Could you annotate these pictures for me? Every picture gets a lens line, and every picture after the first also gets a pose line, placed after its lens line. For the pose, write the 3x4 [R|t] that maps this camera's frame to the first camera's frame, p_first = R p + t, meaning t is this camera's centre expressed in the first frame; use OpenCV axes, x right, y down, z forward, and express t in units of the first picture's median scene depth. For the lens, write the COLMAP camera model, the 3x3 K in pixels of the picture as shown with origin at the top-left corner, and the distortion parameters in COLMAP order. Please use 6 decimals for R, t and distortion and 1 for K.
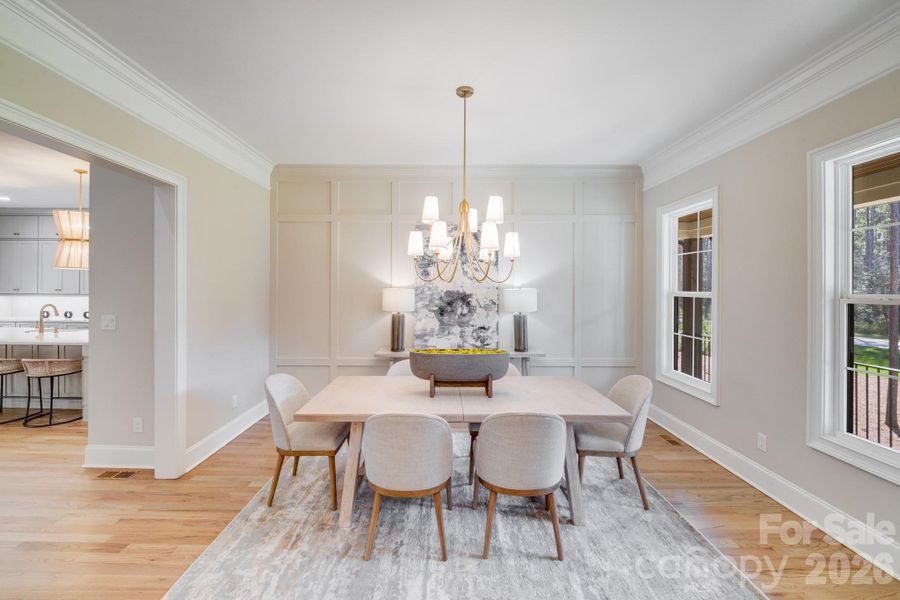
lens RADIAL K [[371.5, 0, 443.8], [0, 371.5, 287.2], [0, 0, 1]] dist [-0.012422, -0.000184]
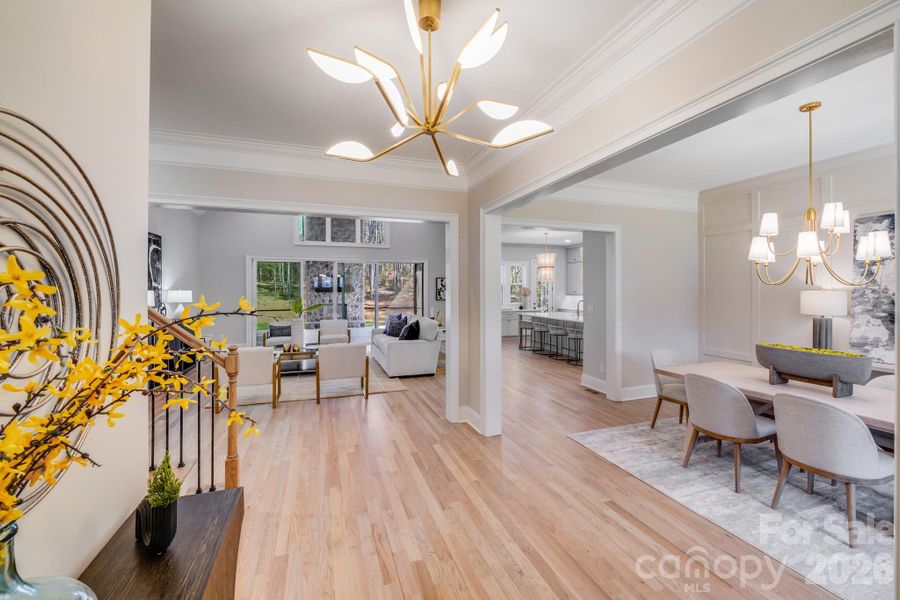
lens RADIAL K [[375.4, 0, 454.5], [0, 375.4, 289.3], [0, 0, 1]] dist [0.001150, -0.000104]
pose [[0.345584, -0.005412, -0.938372, 0.452068], [0.006021, 0.999976, -0.003550, -0.002938], [0.938369, -0.004423, 0.345608, -0.213380]]
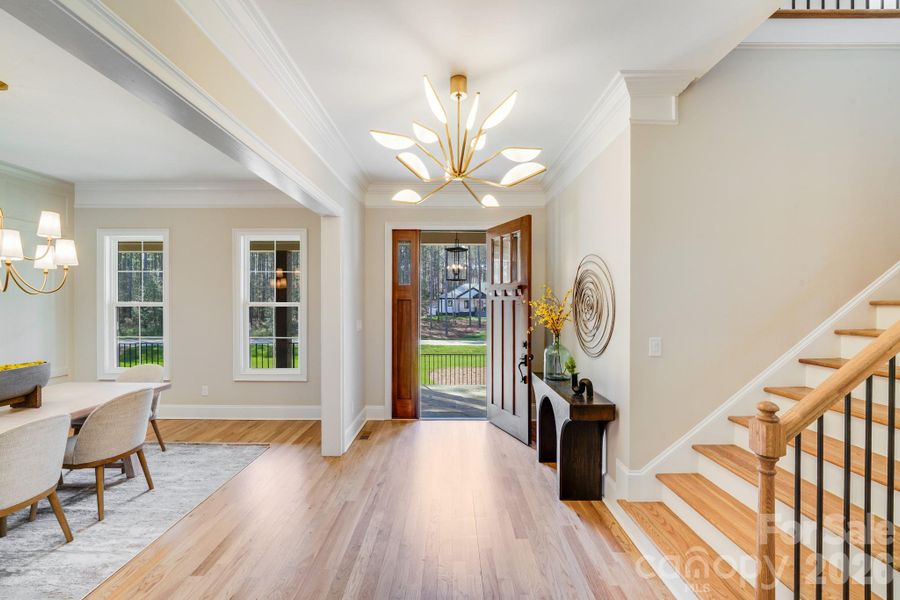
lens RADIAL K [[368.8, 0, 452.4], [0, 368.8, 305.3], [0, 0, 1]] dist [-0.014540, -0.000603]
pose [[-0.011927, -0.017332, 0.999779, -0.528968], [-0.003843, 0.999843, 0.017287, -0.002361], [-0.999921, -0.003636, -0.011992, -0.072806]]
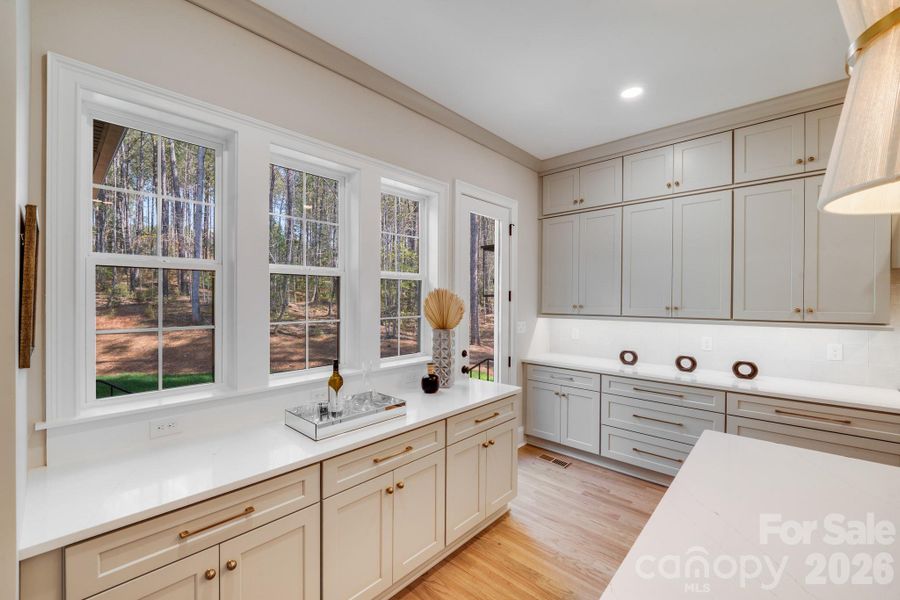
lens RADIAL K [[368.0, 0, 443.6], [0, 368.0, 292.4], [0, 0, 1]] dist [0.000211, -0.000079]
pose [[0.730916, -0.015290, -0.682296, -1.538548], [0.003950, 0.999827, -0.018174, -0.008087], [0.682456, 0.010589, 0.730850, 0.776925]]
